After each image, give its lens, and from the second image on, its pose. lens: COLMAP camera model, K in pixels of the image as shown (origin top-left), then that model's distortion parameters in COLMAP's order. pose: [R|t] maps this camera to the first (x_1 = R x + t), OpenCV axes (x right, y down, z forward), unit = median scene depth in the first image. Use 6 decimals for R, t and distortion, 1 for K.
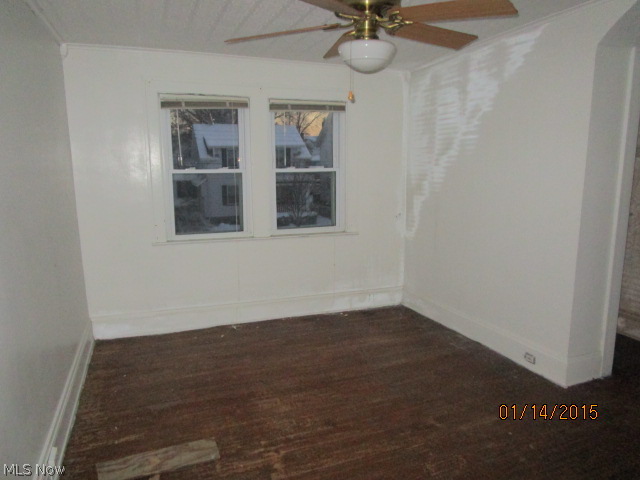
lens RADIAL K [[461.5, 0, 320.0], [0, 461.5, 240.0], [0, 0, 1]] dist [0.005959, 0.002588]
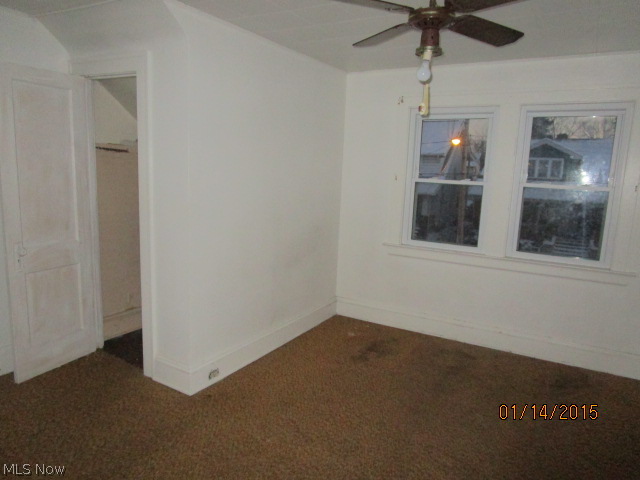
lens RADIAL K [[484.5, 0, 320.0], [0, 484.5, 240.0], [0, 0, 1]] dist [0.001192, -0.000373]
pose [[0.629451, 0.141831, -0.763987, 0.394913], [-0.167812, 0.984811, 0.044565, -0.024201], [0.758703, 0.100155, 0.643691, 0.122439]]
